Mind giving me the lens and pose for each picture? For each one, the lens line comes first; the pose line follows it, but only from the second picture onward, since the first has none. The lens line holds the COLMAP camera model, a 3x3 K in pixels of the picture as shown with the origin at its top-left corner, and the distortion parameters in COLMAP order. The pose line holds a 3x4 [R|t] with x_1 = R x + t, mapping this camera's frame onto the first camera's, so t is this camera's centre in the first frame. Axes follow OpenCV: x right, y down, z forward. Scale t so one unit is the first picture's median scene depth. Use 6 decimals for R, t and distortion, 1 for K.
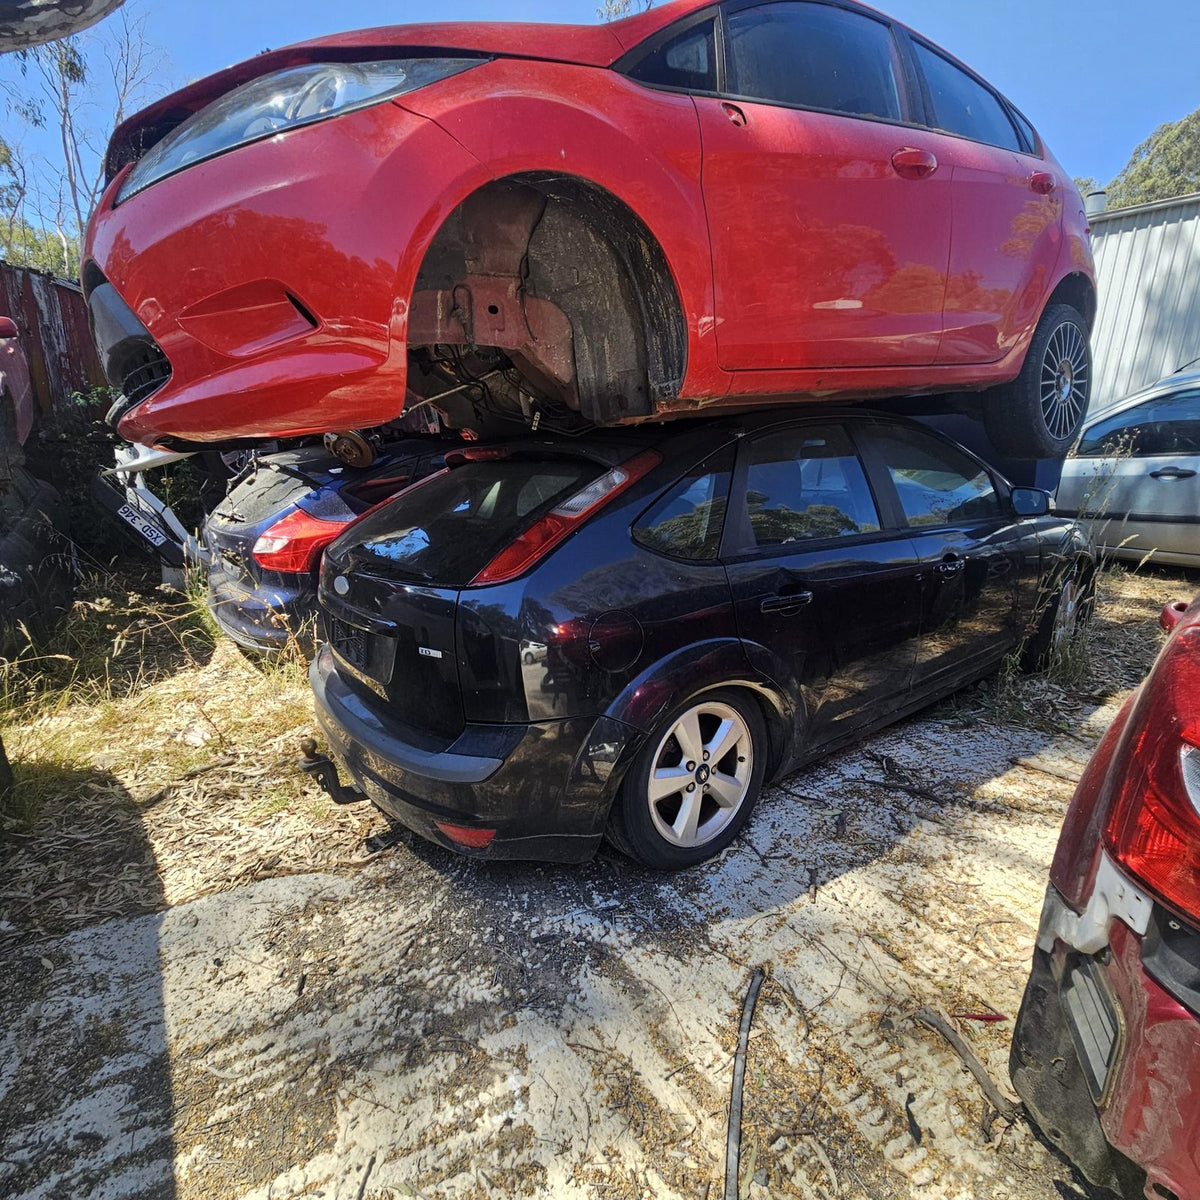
lens RADIAL K [[643.1, 0, 600.3], [0, 643.1, 591.8], [0, 0, 1]] dist [0.001388, 0.002248]
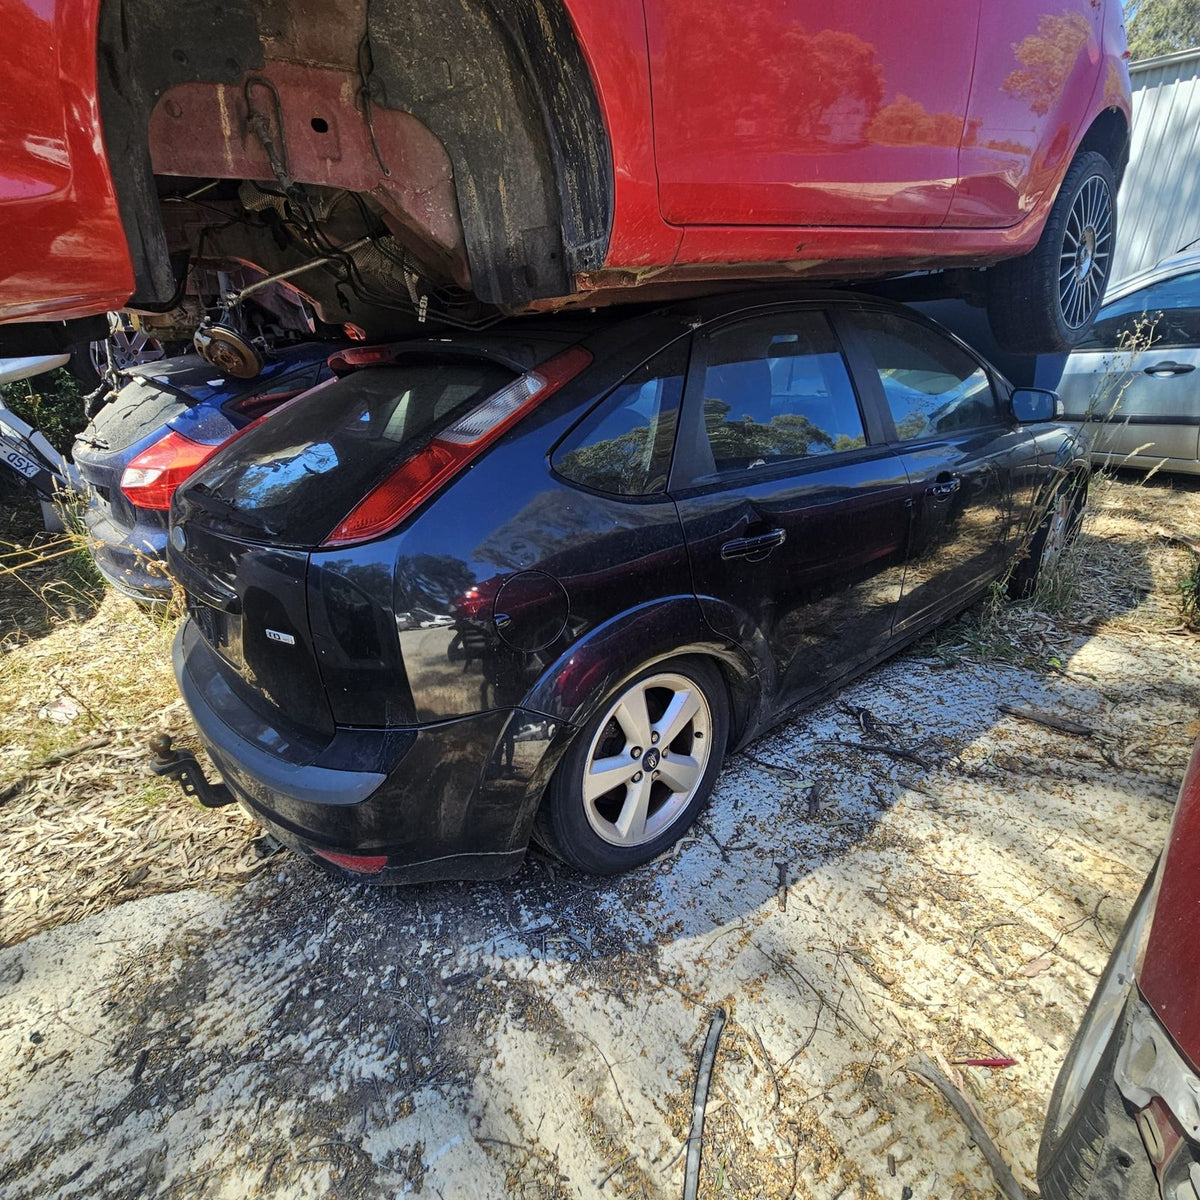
lens RADIAL K [[640.6, 0, 600.0], [0, 640.6, 600.0], [0, 0, 1]] dist [0.002210, 0.000734]
pose [[0.998024, -0.035928, 0.051541, 0.061922], [0.027889, 0.988445, 0.148989, -0.043582], [-0.056299, -0.147258, 0.987495, 0.238067]]
